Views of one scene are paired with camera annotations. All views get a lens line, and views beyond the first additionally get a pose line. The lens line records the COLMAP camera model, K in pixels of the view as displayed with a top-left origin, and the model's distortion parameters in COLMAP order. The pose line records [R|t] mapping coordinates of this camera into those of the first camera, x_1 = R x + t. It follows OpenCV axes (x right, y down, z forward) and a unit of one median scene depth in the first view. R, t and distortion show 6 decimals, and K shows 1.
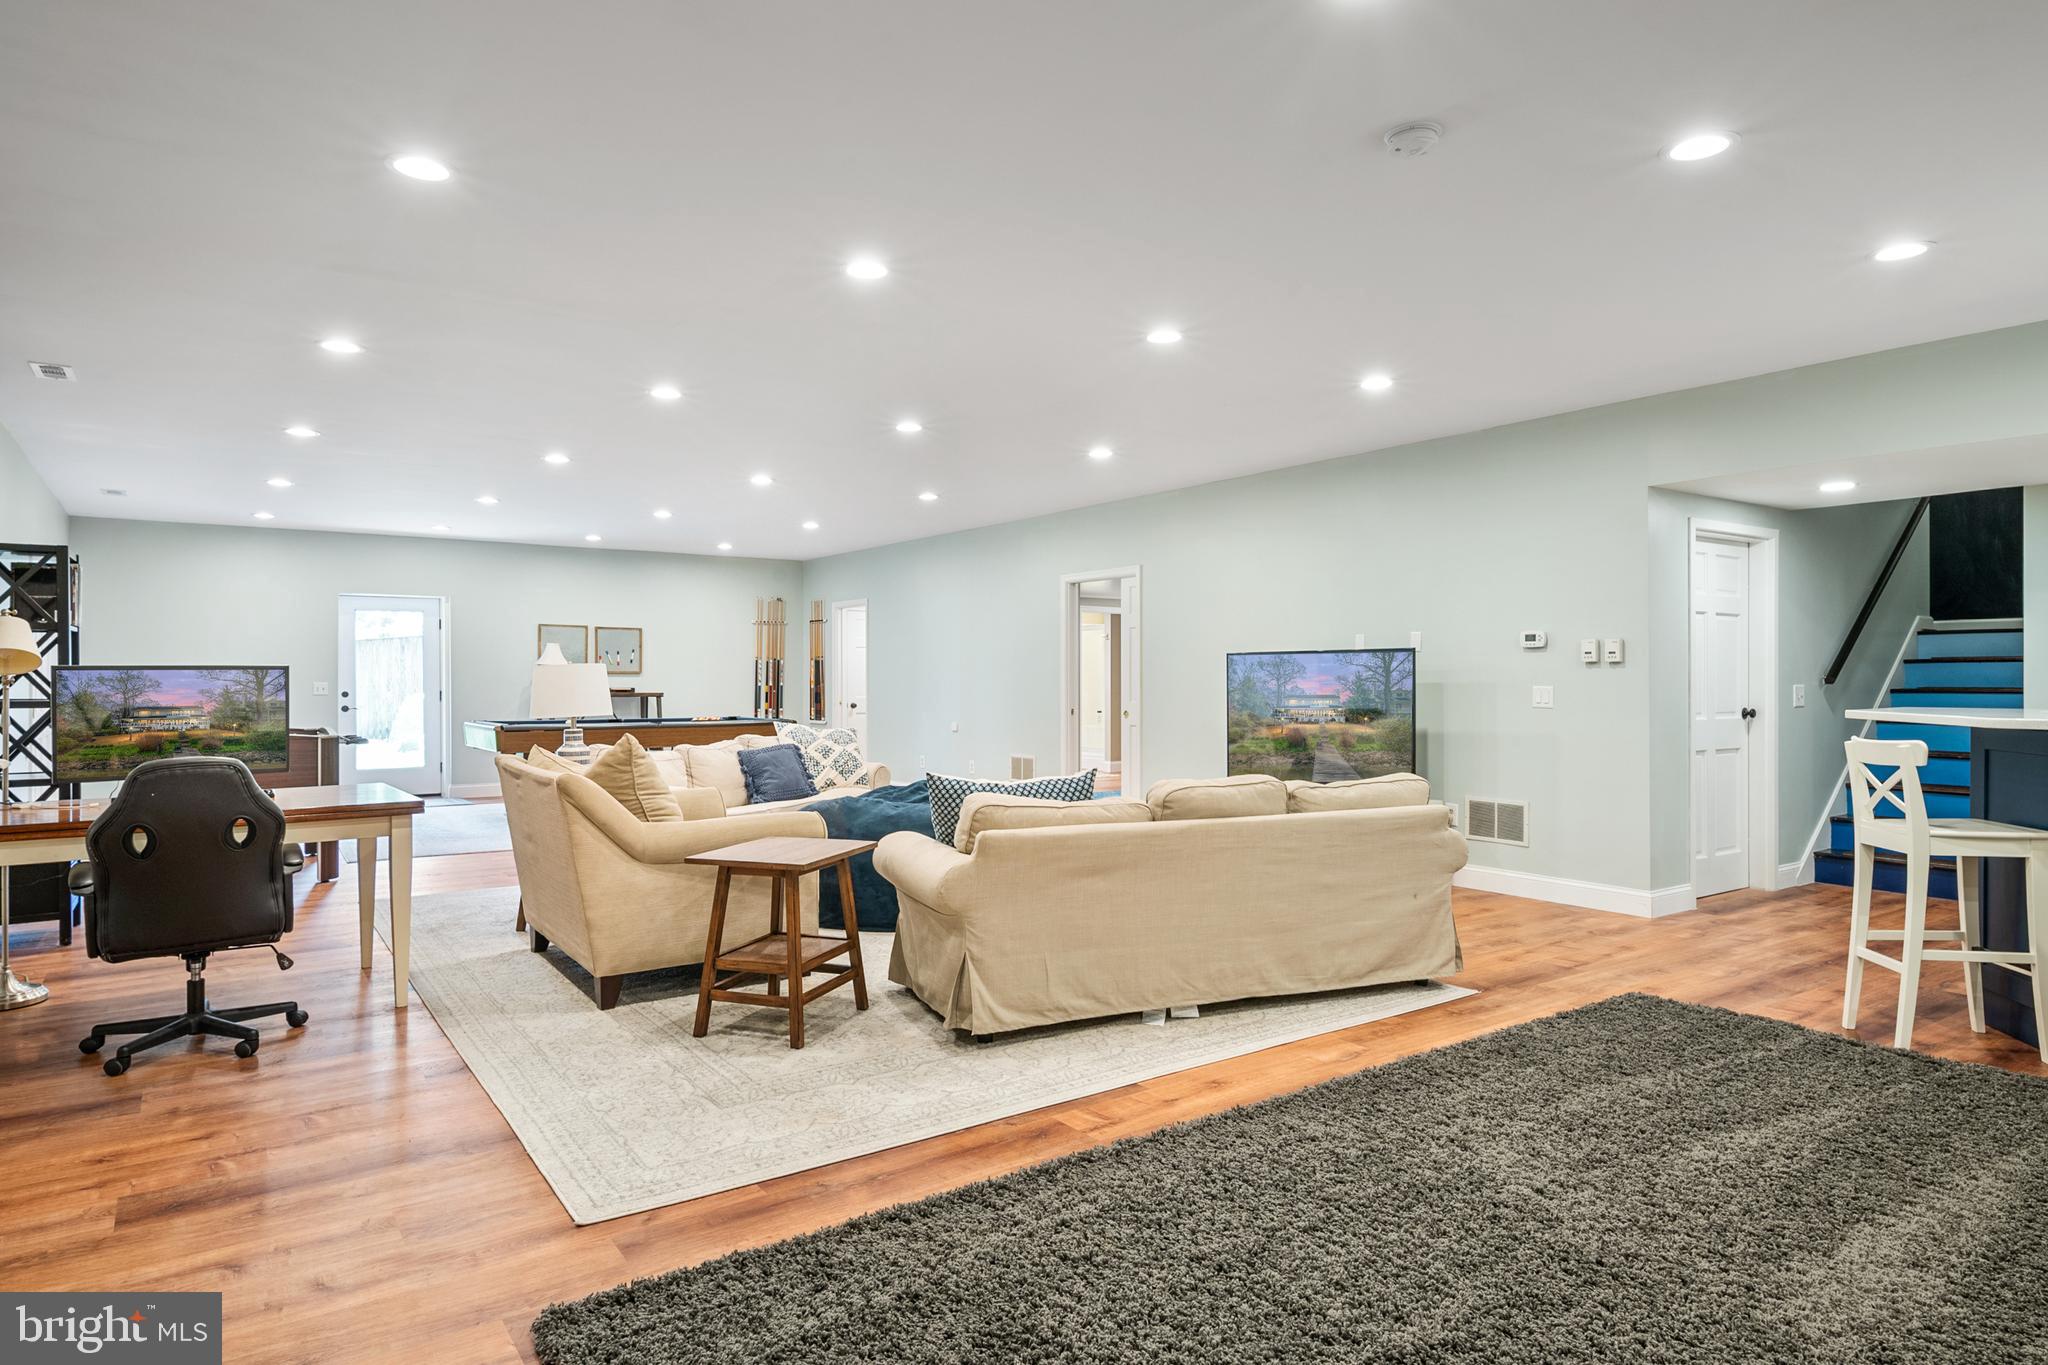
lens RADIAL K [[1125.8, 0, 1024.0], [0, 1125.8, 682.5], [0, 0, 1]] dist [0.002747, 0.000075]
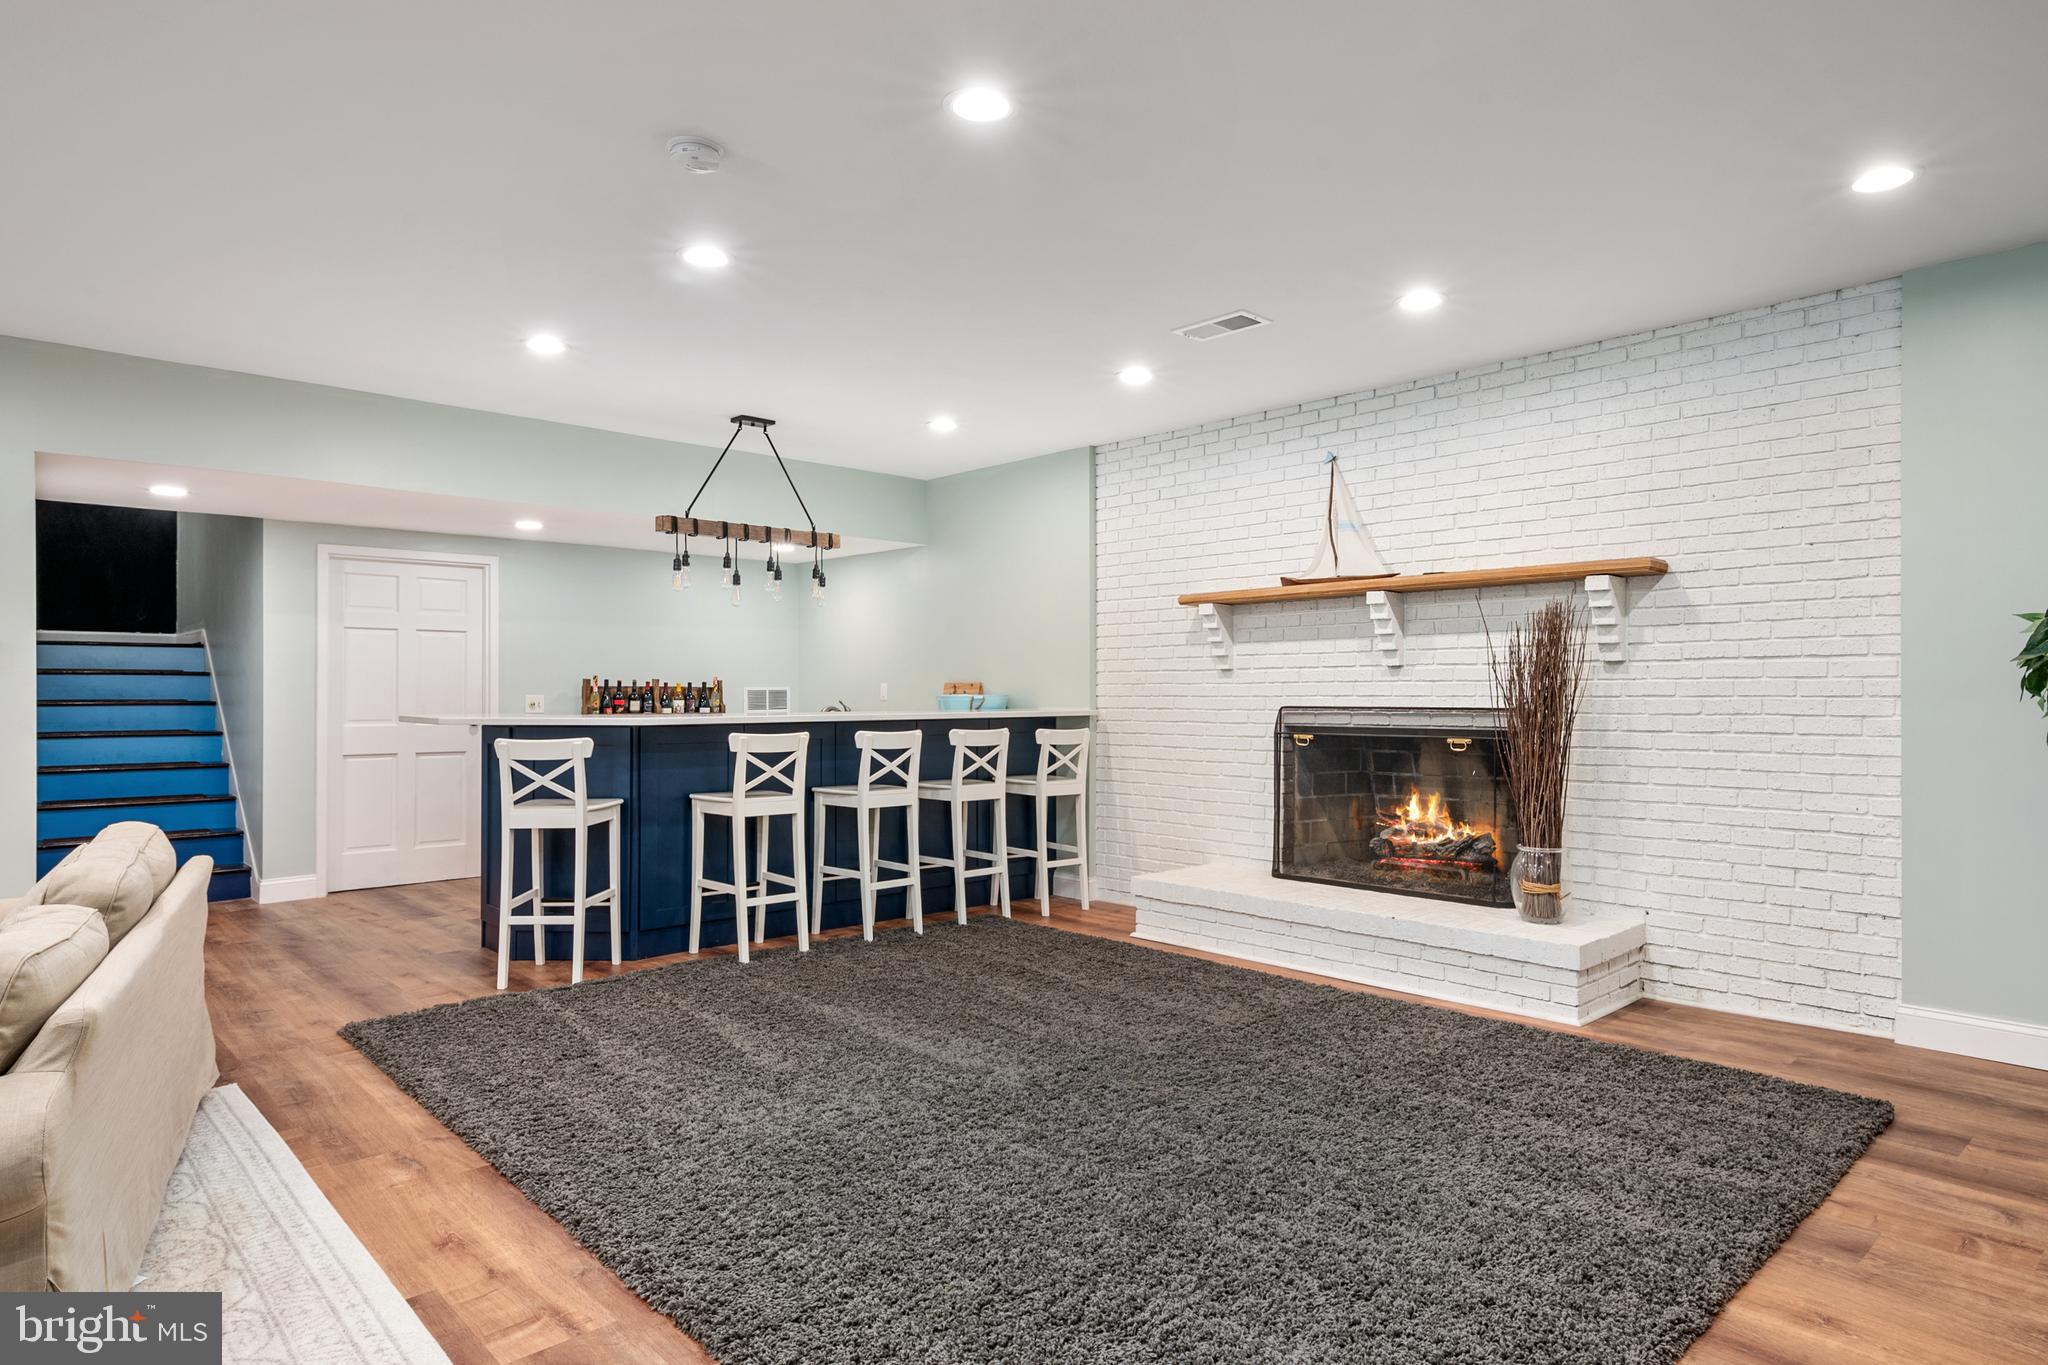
lens RADIAL K [[1202.1, 0, 1024.0], [0, 1202.1, 682.5], [0, 0, 1]] dist [0.033125, 0.000235]
pose [[-0.143976, 0.009781, 0.989533, -0.629742], [-0.016939, 0.999780, -0.012347, -0.002425], [-0.989436, -0.018540, -0.143779, 0.712614]]
